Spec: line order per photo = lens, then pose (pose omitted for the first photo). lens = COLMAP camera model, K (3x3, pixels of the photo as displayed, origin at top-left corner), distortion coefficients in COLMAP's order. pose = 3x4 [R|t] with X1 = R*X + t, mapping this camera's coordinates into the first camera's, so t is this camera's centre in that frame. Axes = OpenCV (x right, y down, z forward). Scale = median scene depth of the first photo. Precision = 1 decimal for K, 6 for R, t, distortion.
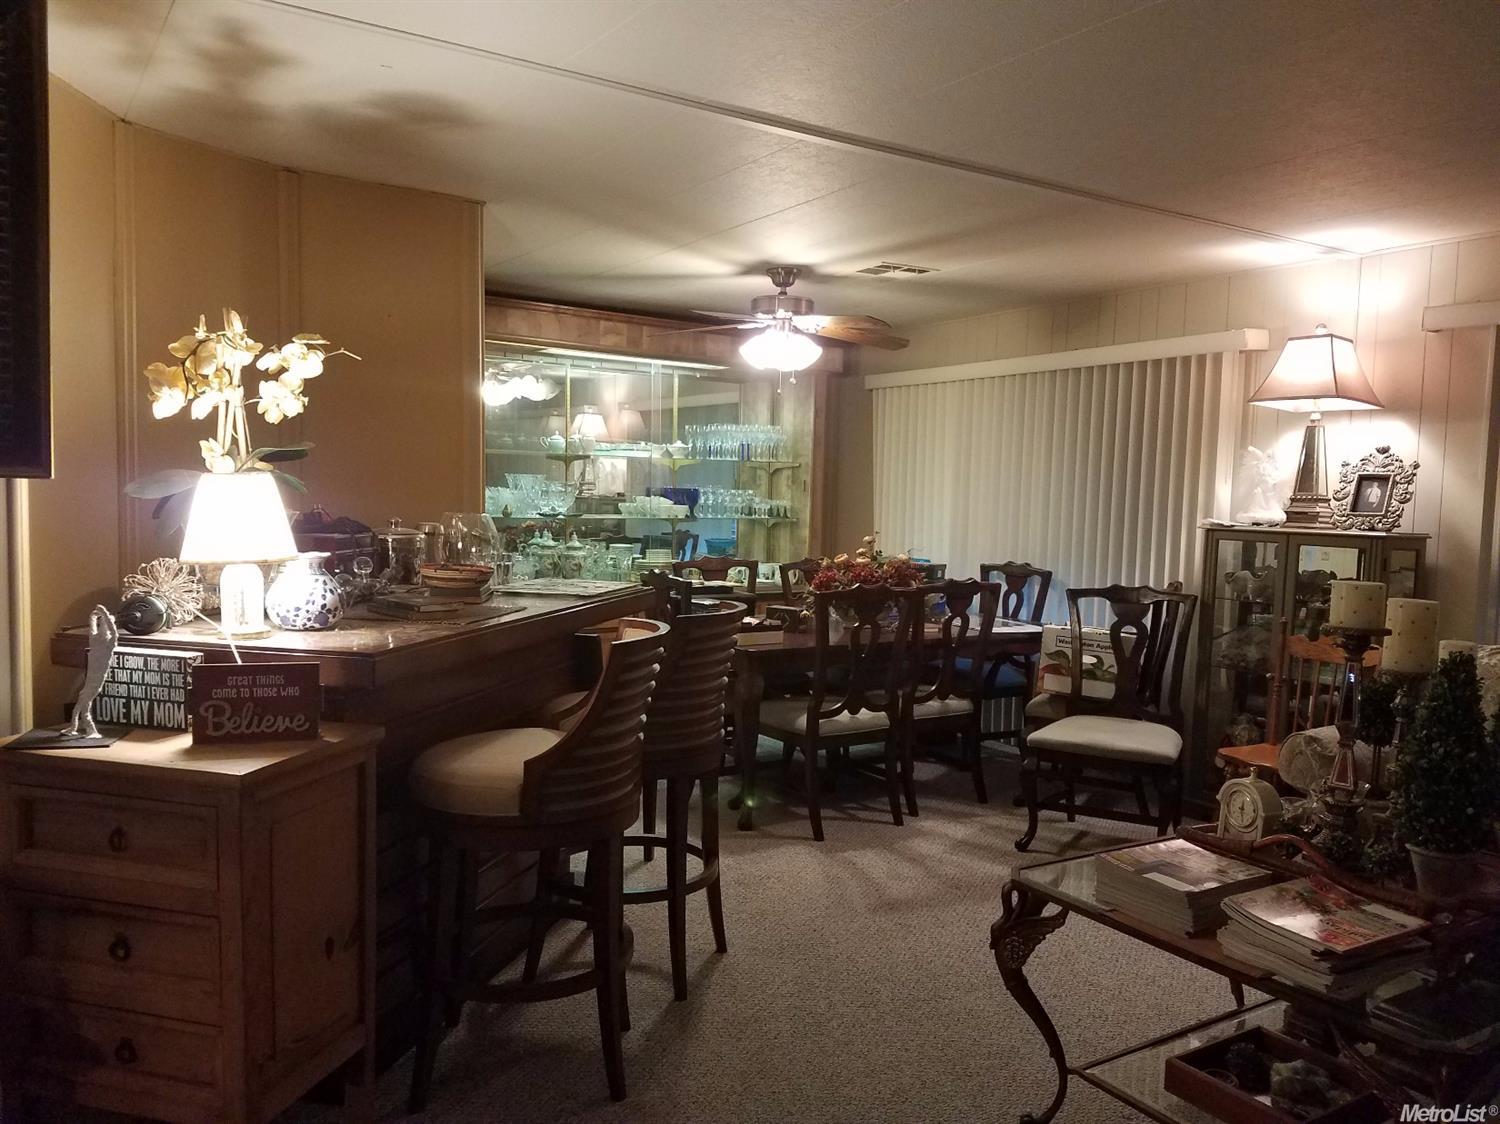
lens RADIAL K [[1162.4, 0, 757.4], [0, 1162.4, 565.8], [0, 0, 1]] dist [0.219902, -0.378232]
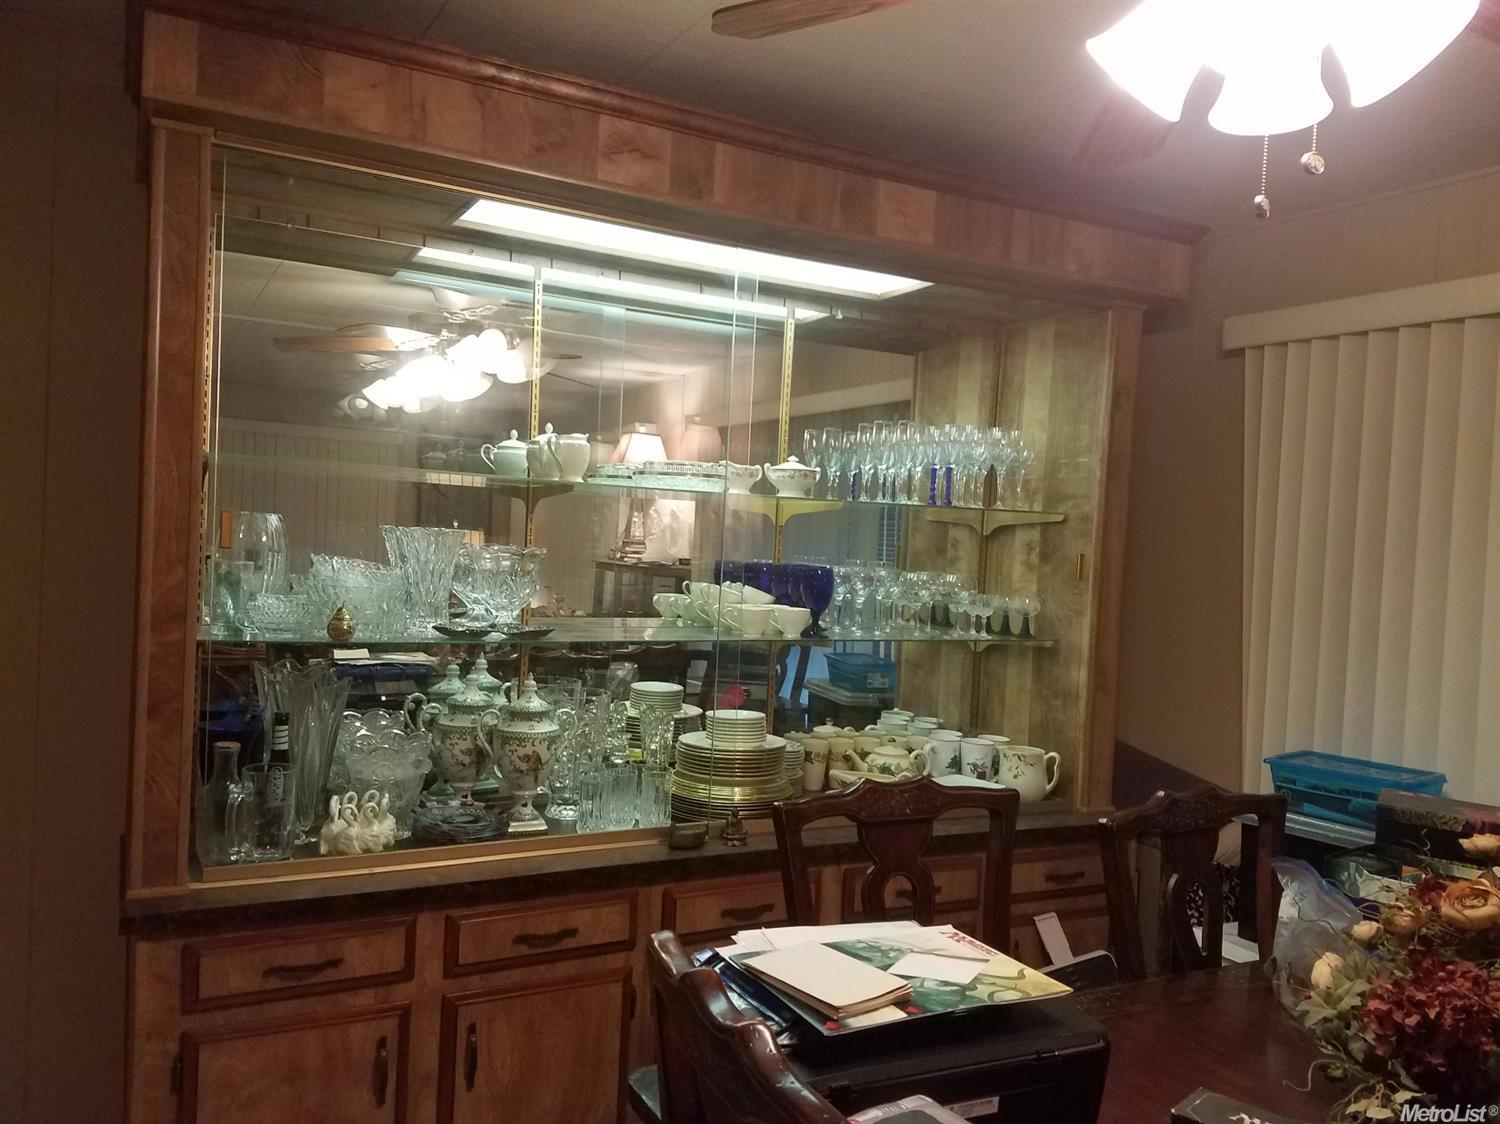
lens RADIAL K [[1081.6, 0, 727.1], [0, 1081.6, 563.8], [0, 0, 1]] dist [0.289722, -0.527508]
pose [[0.994403, 0.027853, -0.101913, -0.065303], [-0.032502, 0.998492, -0.044241, -0.065352], [0.100527, 0.047305, 0.993809, 0.793918]]
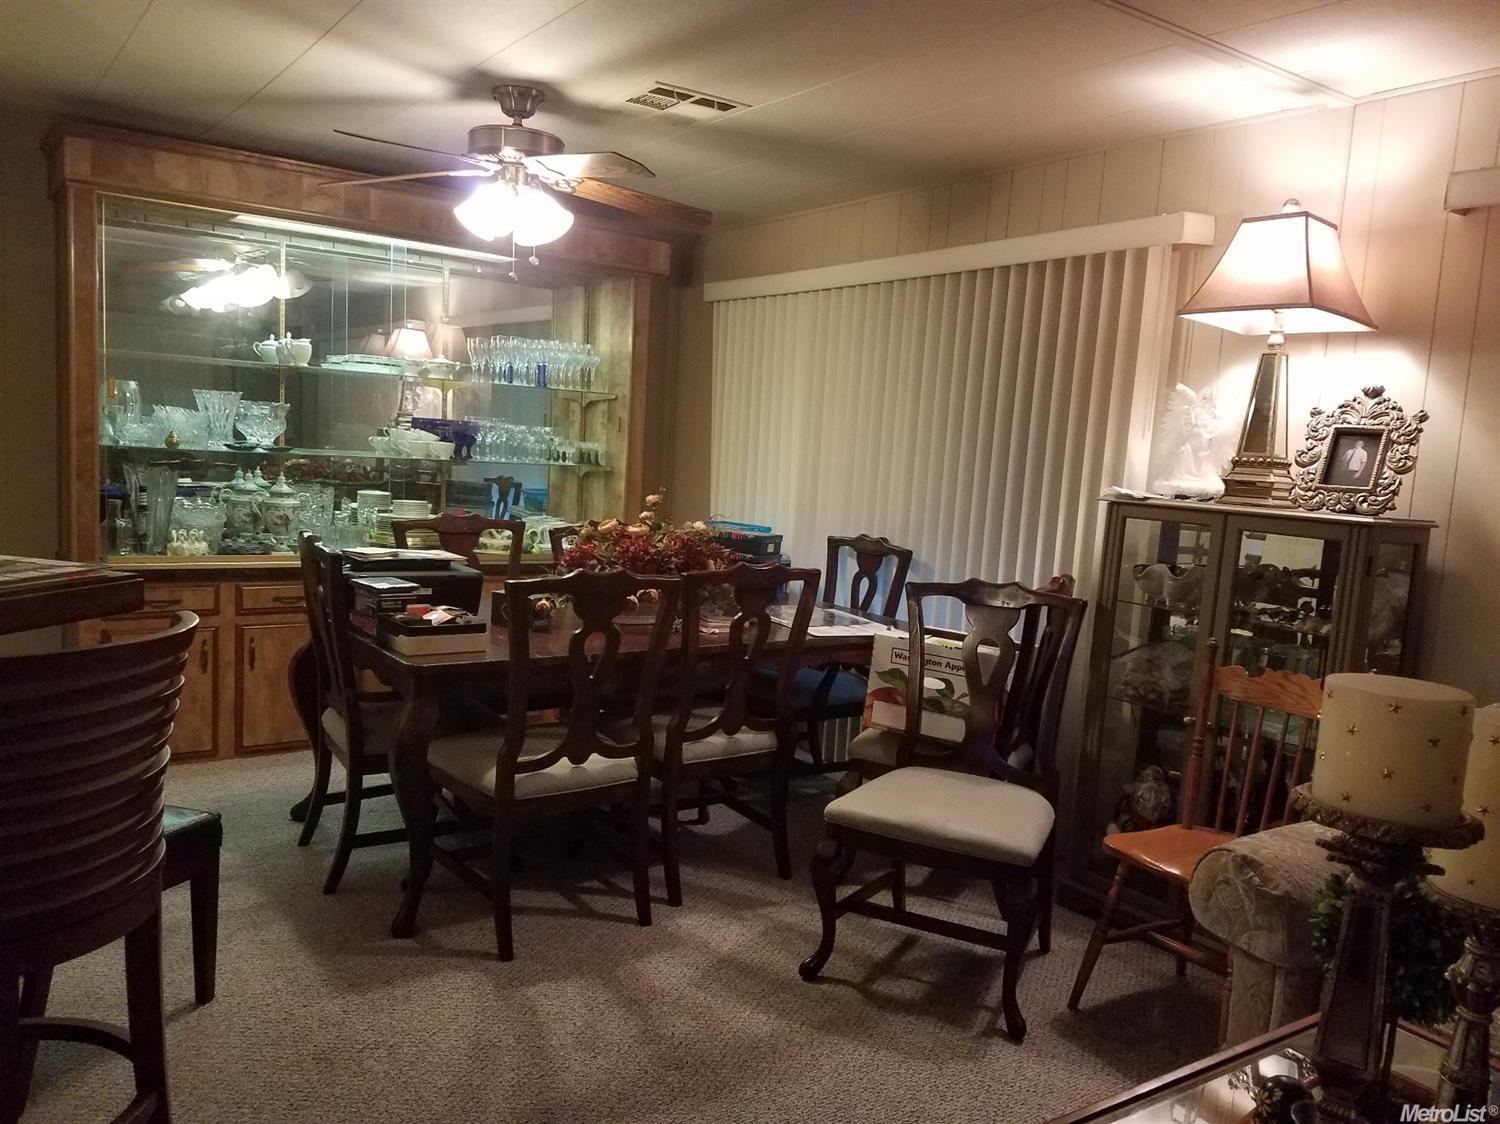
lens RADIAL K [[1131.5, 0, 750.4], [0, 1131.5, 568.2], [0, 0, 1]] dist [0.196114, -0.321954]
pose [[0.999038, 0.032733, 0.029173, 0.148196], [-0.034063, 0.998345, 0.046330, -0.015923], [-0.027608, -0.047279, 0.998500, 0.331705]]
